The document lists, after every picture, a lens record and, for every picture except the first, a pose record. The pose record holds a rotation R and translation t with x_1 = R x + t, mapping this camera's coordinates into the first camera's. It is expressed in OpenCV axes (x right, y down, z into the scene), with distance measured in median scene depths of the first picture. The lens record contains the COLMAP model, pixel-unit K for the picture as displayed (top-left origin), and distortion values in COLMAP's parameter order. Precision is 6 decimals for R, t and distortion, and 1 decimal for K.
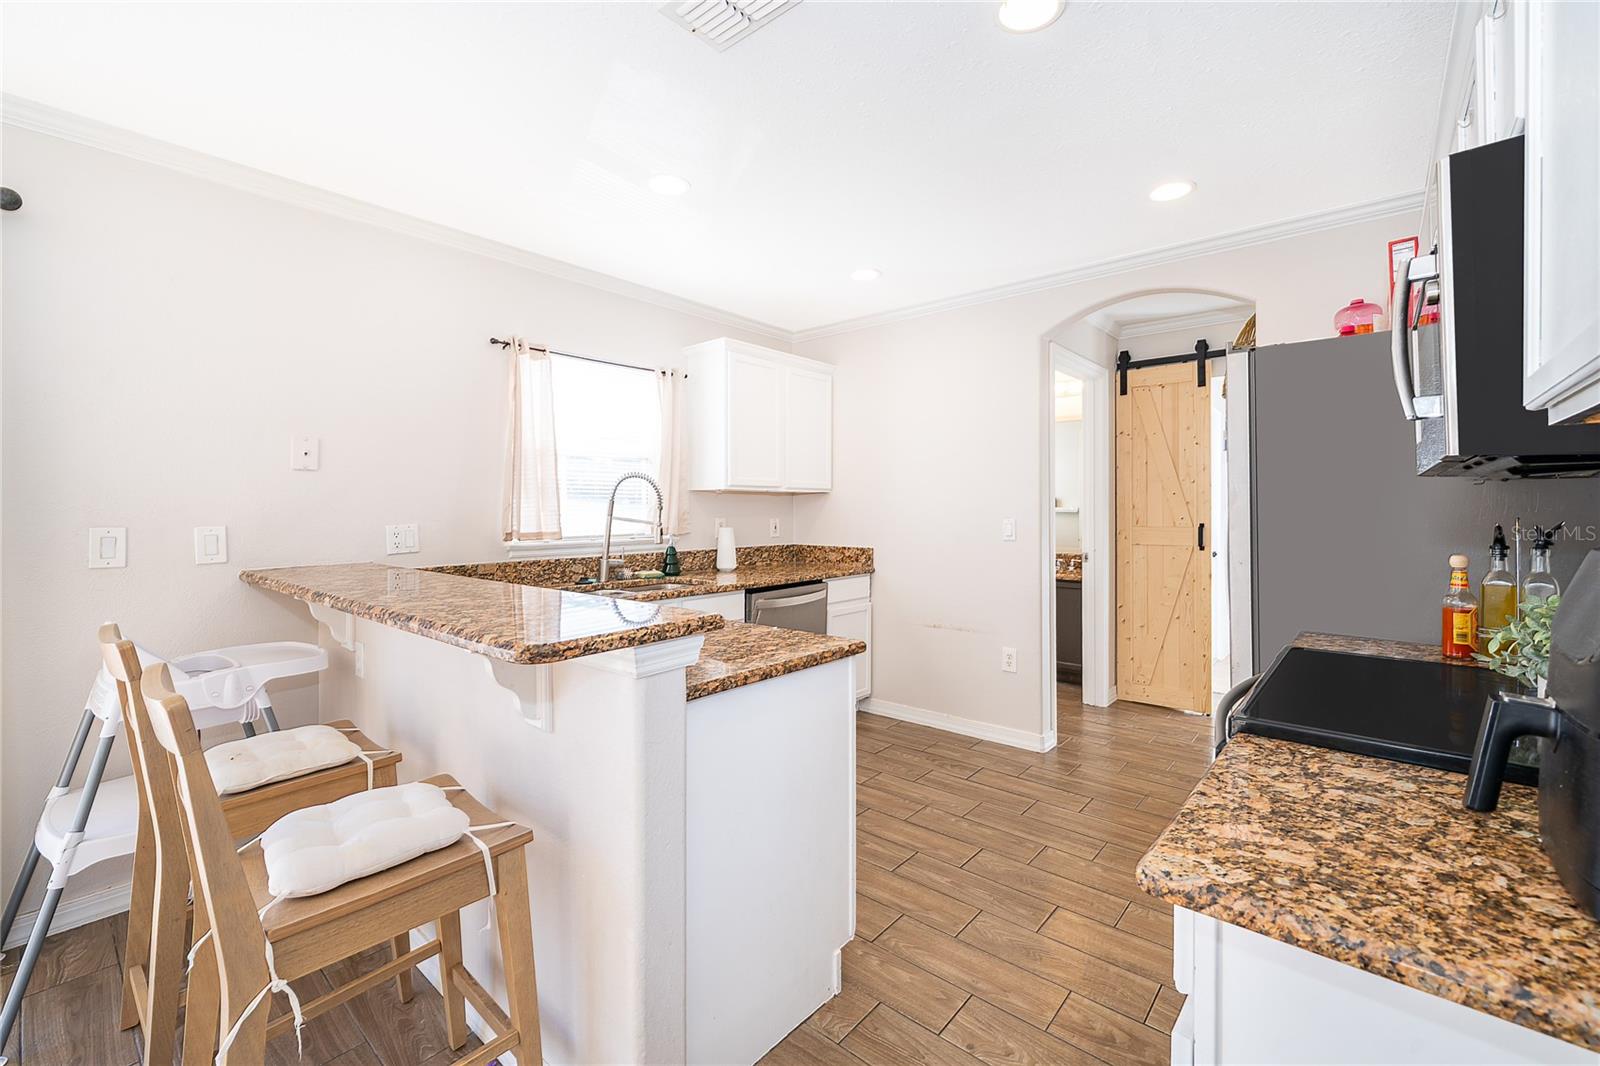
lens RADIAL K [[669.5, 0, 801.0], [0, 669.5, 511.8], [0, 0, 1]] dist [0.000034, -0.000897]
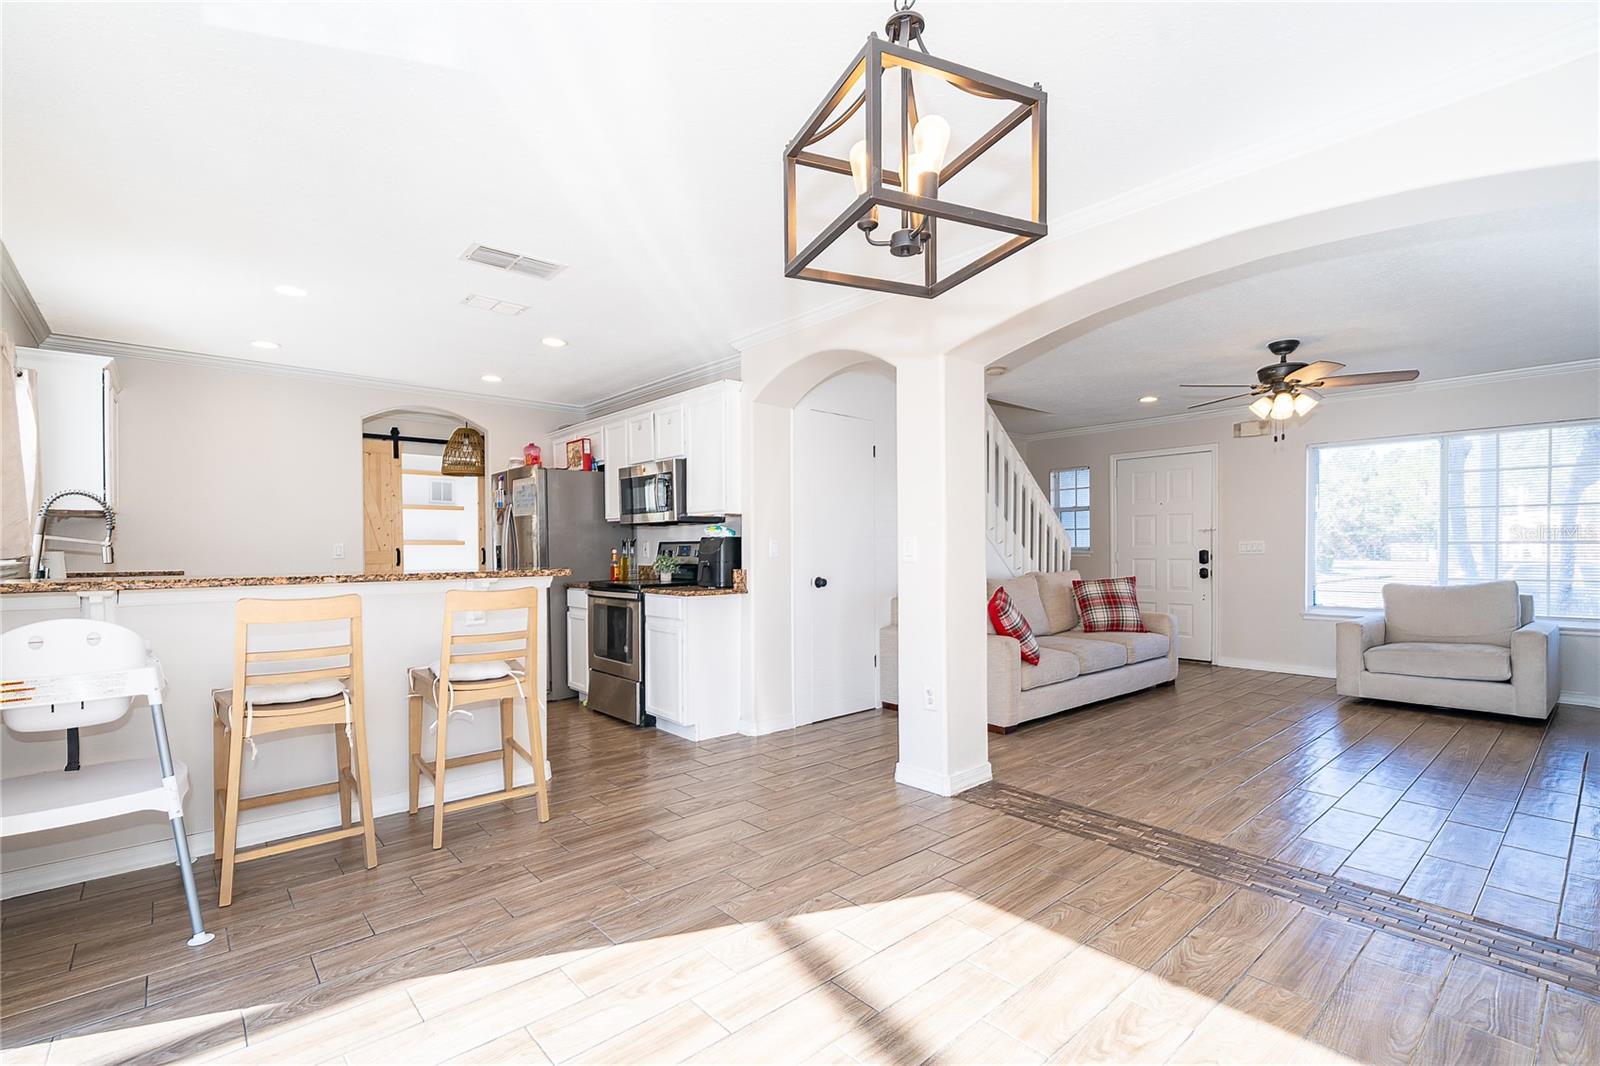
lens RADIAL K [[729.7, 0, 796.8], [0, 729.7, 550.1], [0, 0, 1]] dist [0.007345, 0.000077]
pose [[0.142781, -0.001165, 0.989754, -1.135431], [0.009897, 0.999951, -0.000250, 0.038015], [-0.989705, 0.009831, 0.142785, -0.168336]]
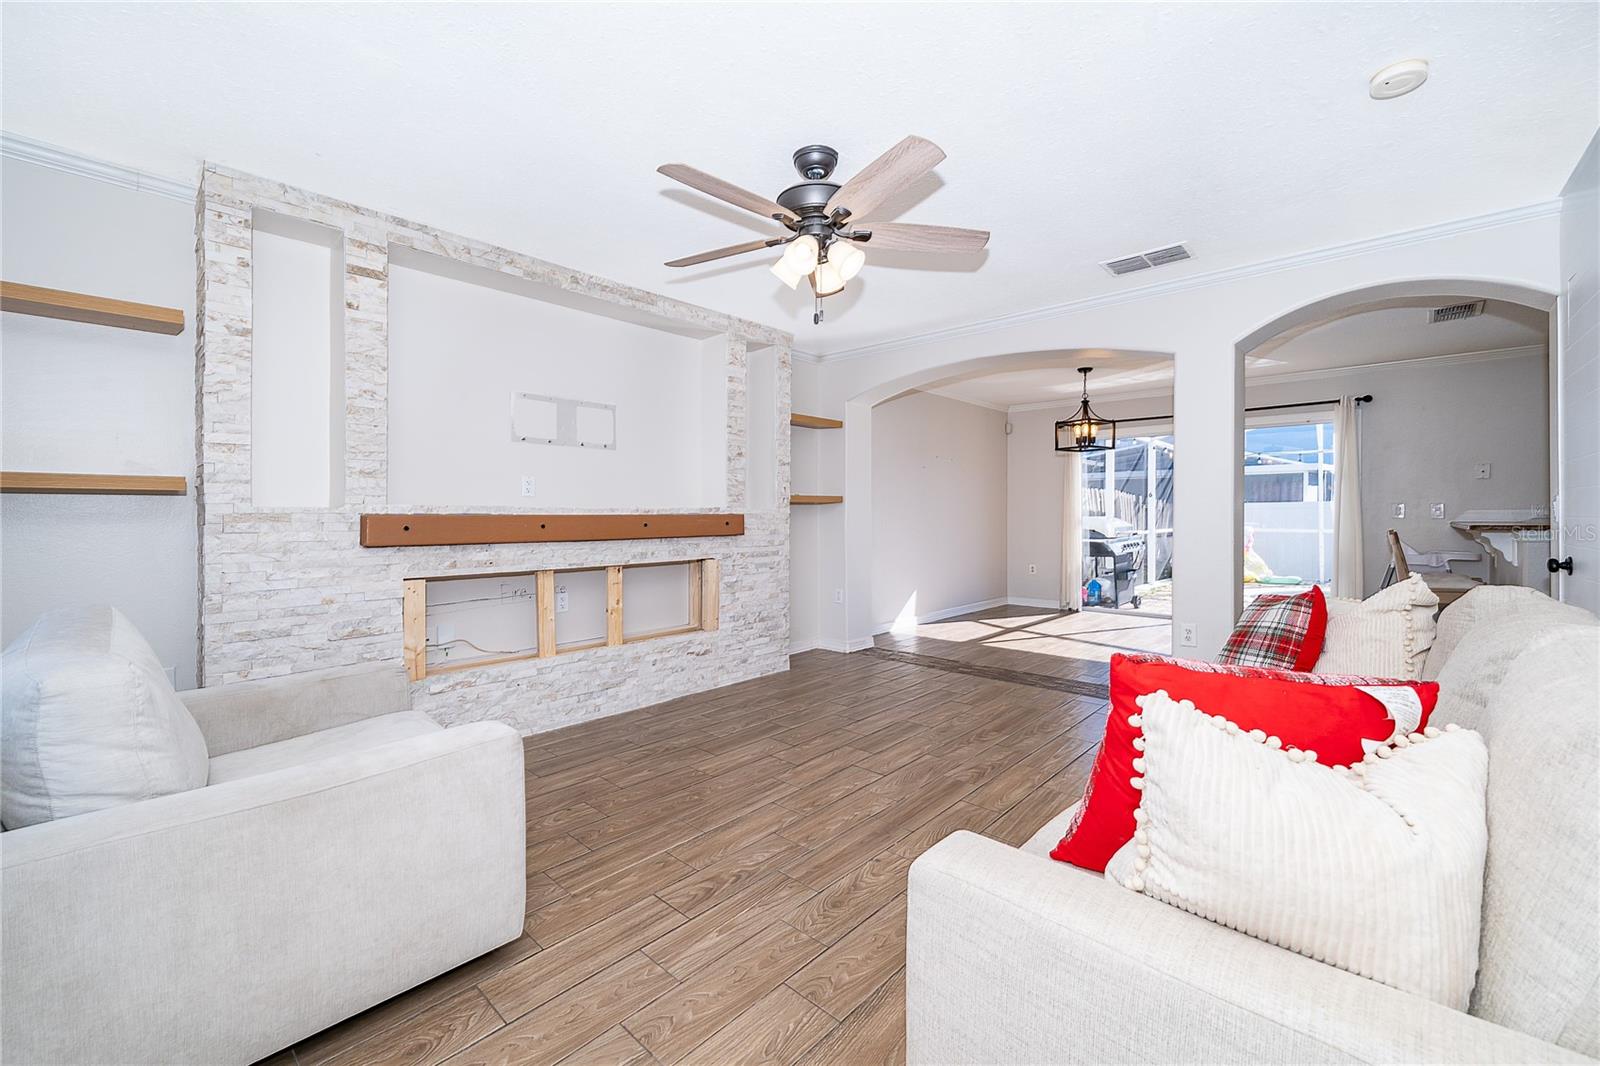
lens RADIAL K [[640.3, 0, 797.8], [0, 640.3, 523.2], [0, 0, 1]] dist [-0.002272, -0.000034]
pose [[-0.044200, 0.018992, -0.998842, 1.122368], [-0.005668, 0.999798, 0.019261, 0.043071], [0.999007, 0.006513, -0.044084, -0.892033]]
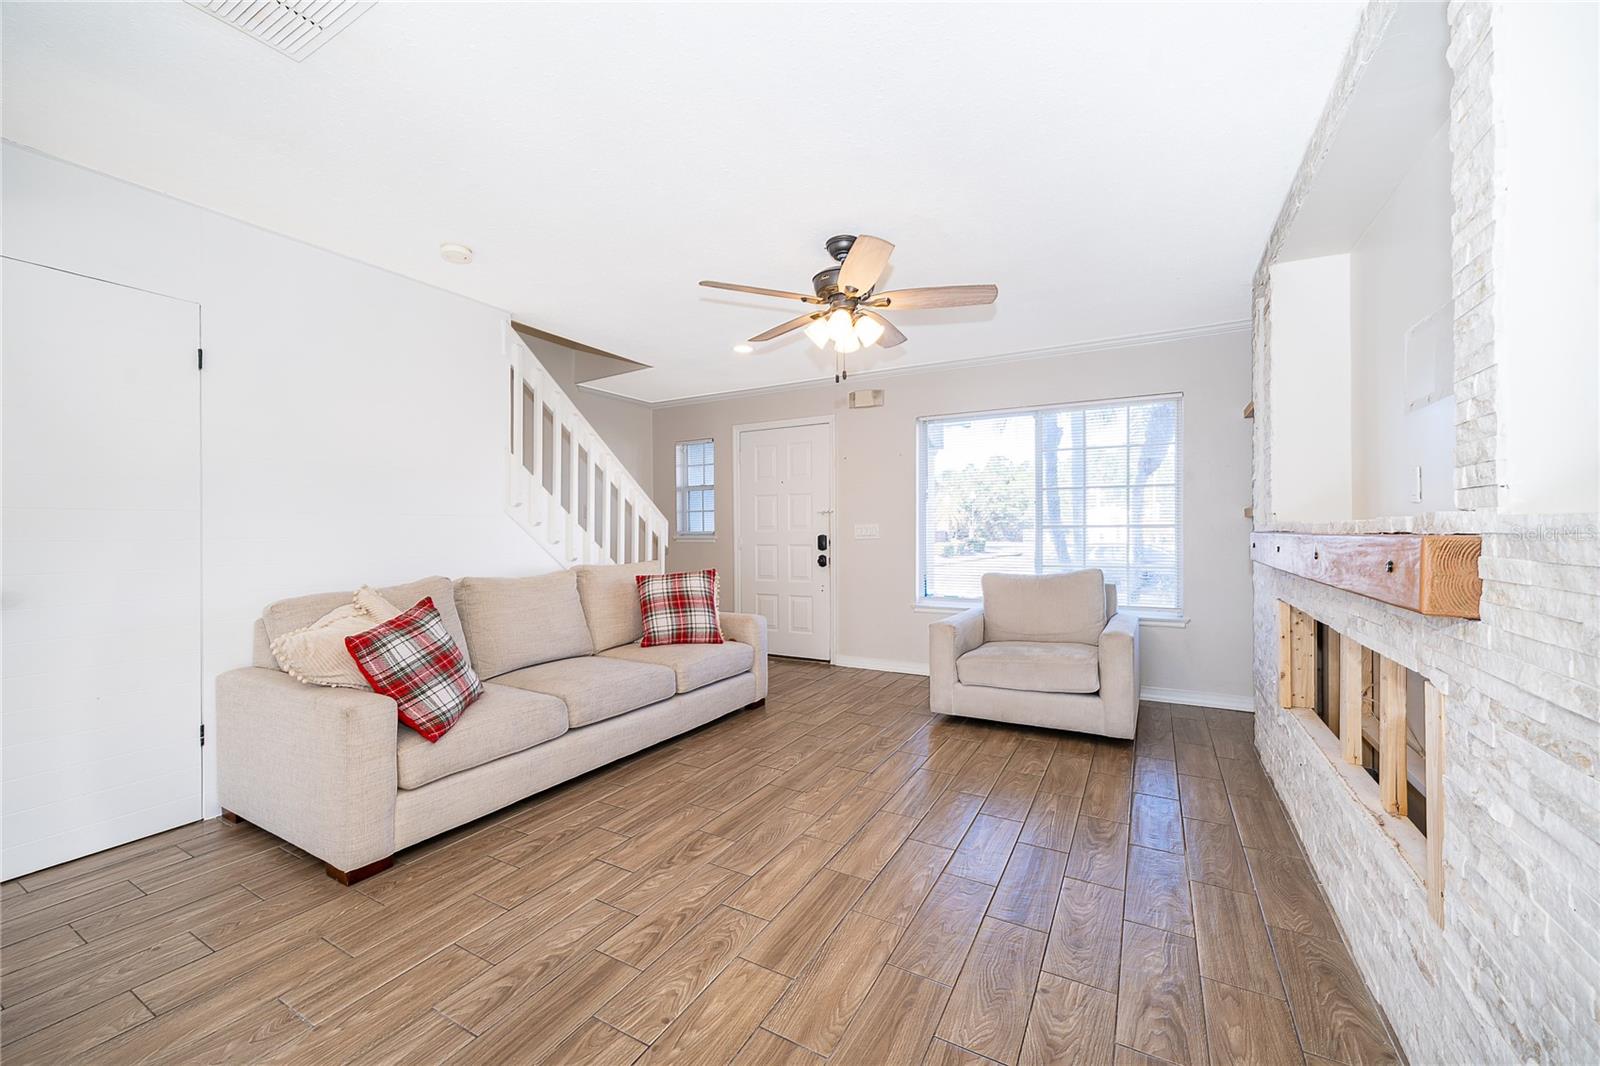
lens RADIAL K [[632.0, 0, 793.5], [0, 632.0, 525.7], [0, 0, 1]] dist [0.000711, 0.000474]
pose [[-0.185365, 0.014292, 0.982566, -0.428243], [0.011989, 0.999853, -0.012282, 0.045349], [-0.982597, 0.009503, -0.185509, -0.671457]]
